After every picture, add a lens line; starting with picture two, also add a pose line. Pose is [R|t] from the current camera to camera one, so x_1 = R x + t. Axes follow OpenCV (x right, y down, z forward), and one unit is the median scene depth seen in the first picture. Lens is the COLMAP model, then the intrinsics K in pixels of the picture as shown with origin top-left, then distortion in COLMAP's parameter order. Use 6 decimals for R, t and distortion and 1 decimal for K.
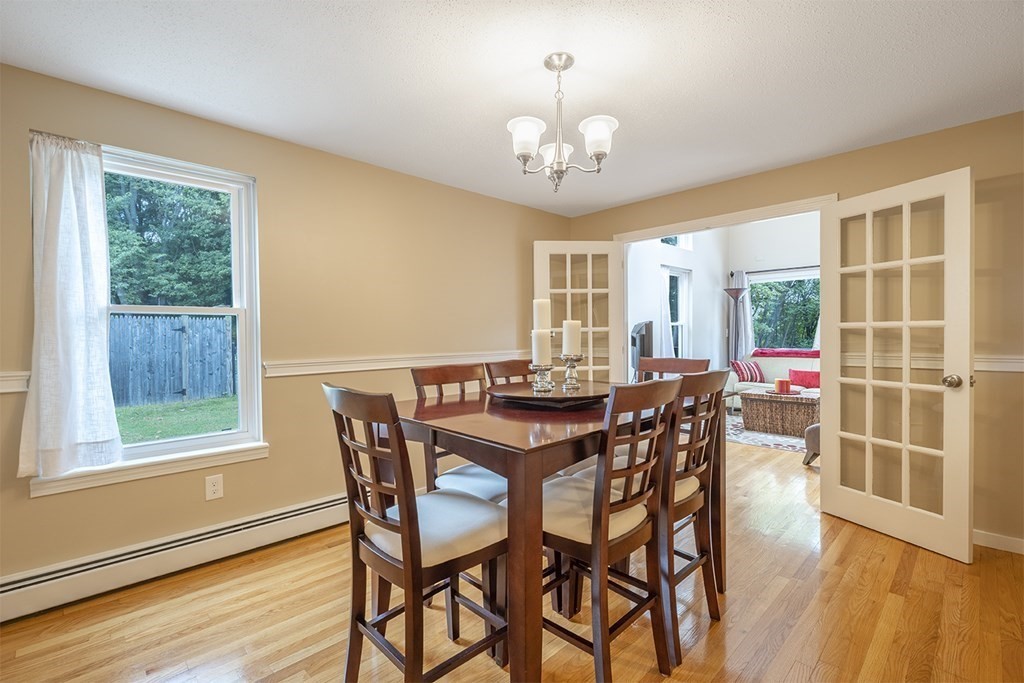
lens RADIAL K [[460.1, 0, 512.0], [0, 460.1, 341.5], [0, 0, 1]] dist [-0.000122, -0.000008]
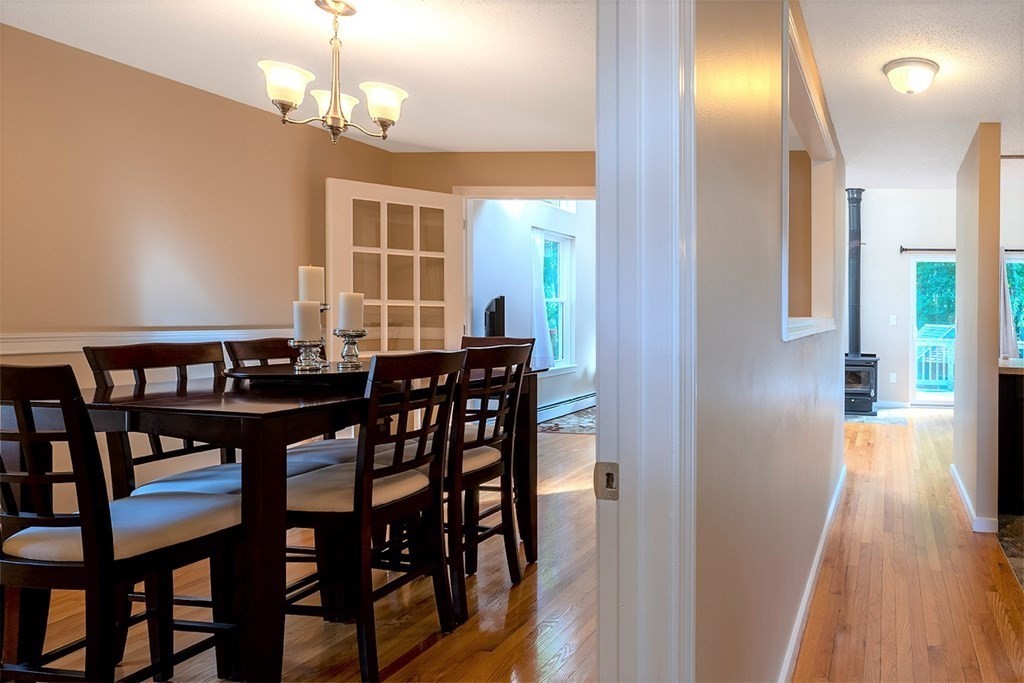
lens RADIAL K [[340.1, 0, 512.7], [0, 340.1, 318.5], [0, 0, 1]] dist [0.000541, -0.000029]
pose [[0.784709, 0.011363, 0.619760, -0.033440], [-0.019296, 0.999795, 0.006101, -0.003774], [-0.619564, -0.016747, 0.784767, 0.251986]]
